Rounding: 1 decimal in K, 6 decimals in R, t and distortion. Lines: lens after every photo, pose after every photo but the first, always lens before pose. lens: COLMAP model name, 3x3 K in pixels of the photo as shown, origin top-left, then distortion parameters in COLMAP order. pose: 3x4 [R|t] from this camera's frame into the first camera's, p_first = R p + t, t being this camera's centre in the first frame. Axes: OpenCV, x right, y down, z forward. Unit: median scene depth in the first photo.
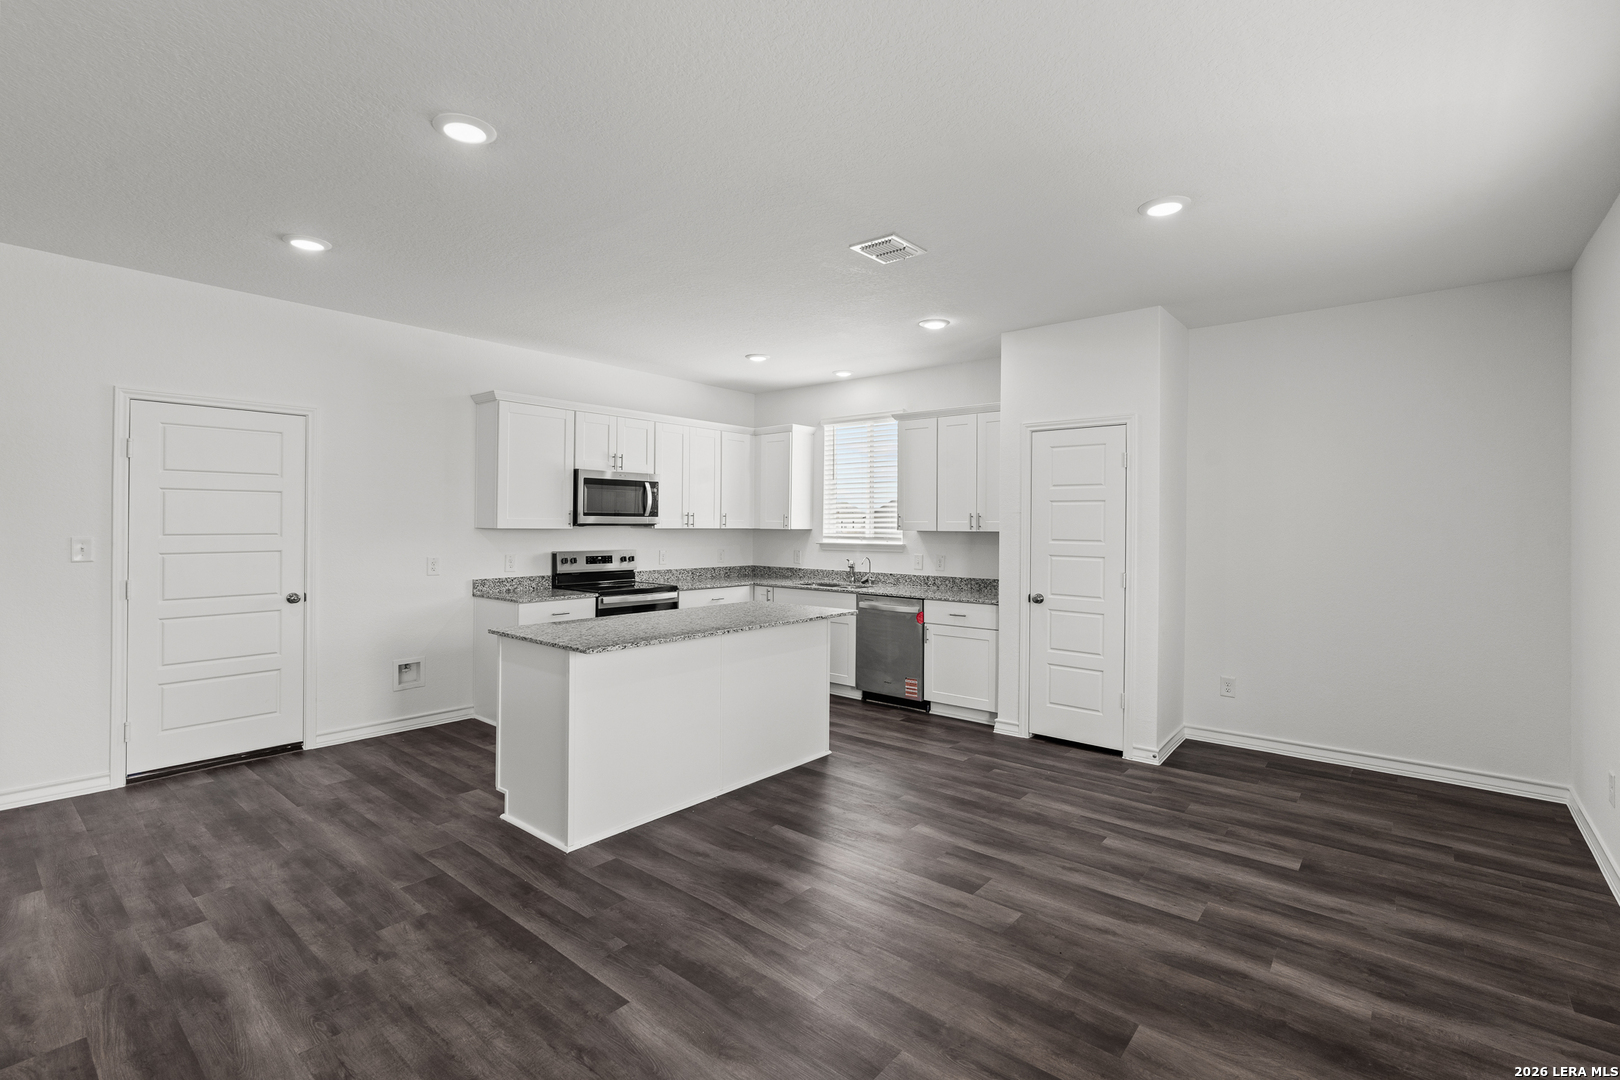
lens RADIAL K [[732.2, 0, 802.4], [0, 732.2, 515.3], [0, 0, 1]] dist [-0.012382, 0.001033]
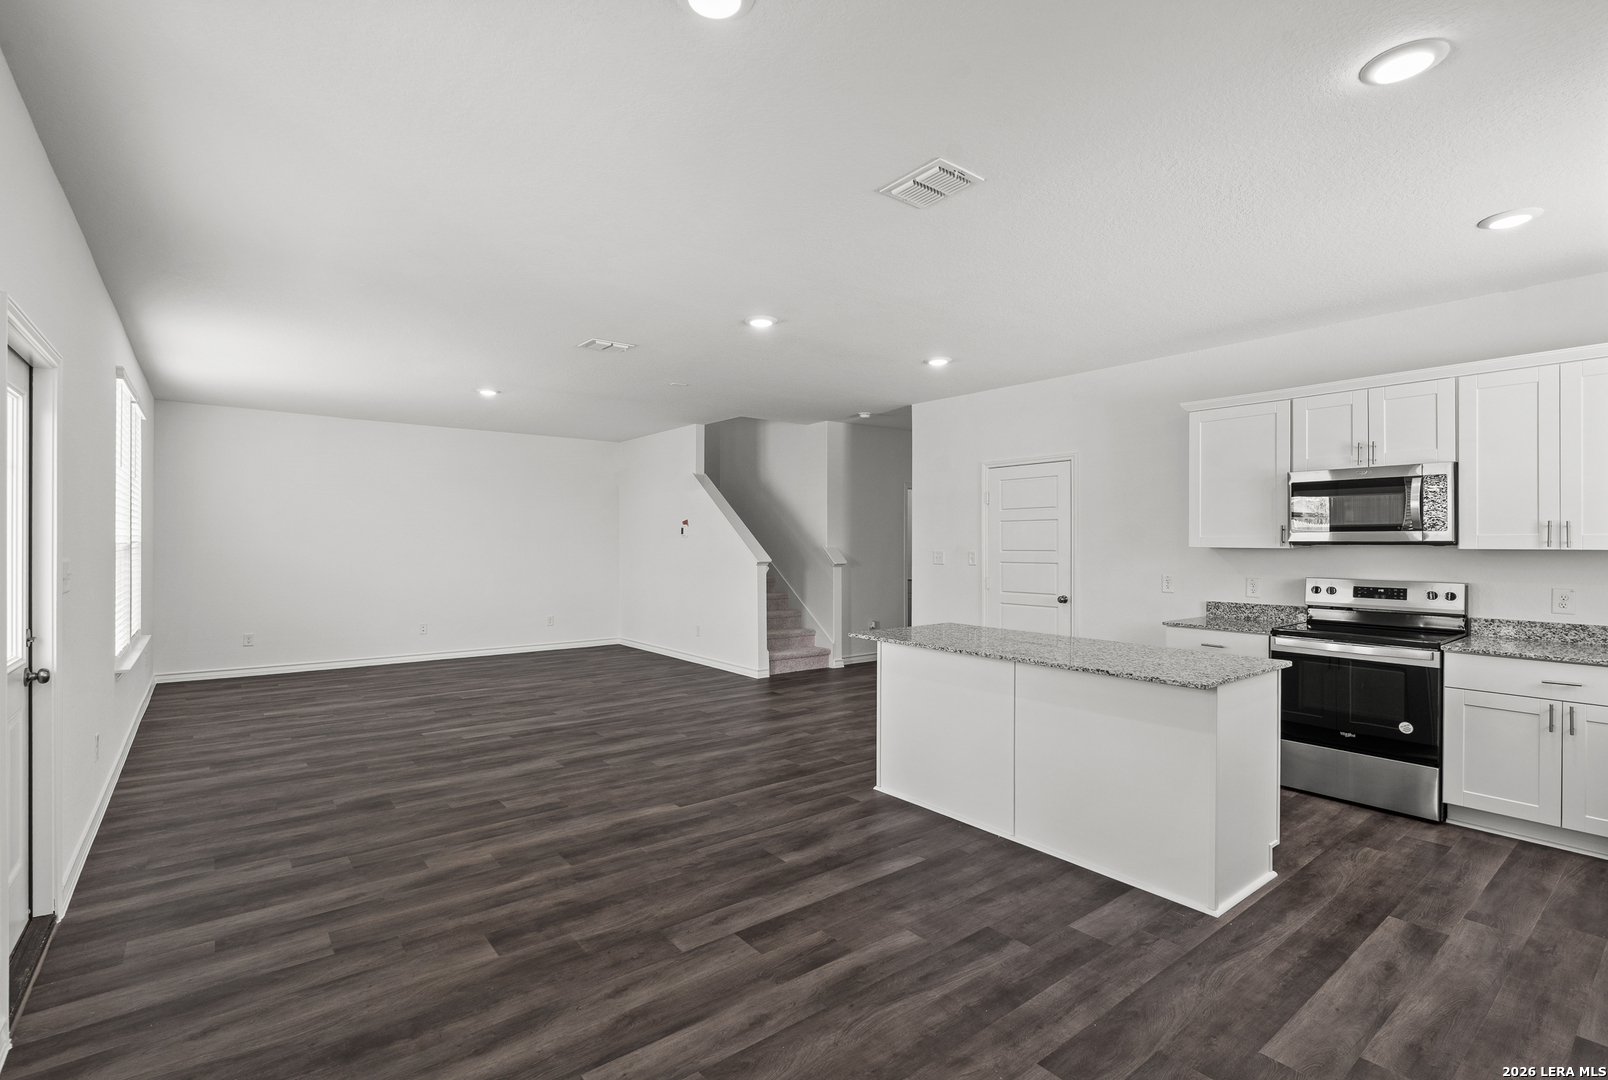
lens RADIAL K [[751.6, 0, 804.0], [0, 751.6, 540.0], [0, 0, 1]] dist [-0.005409, -0.000635]
pose [[-0.201794, -0.011513, -0.979360, 1.087112], [0.007460, 0.999884, -0.013292, 0.030254], [0.979400, -0.009988, -0.201684, 1.206713]]
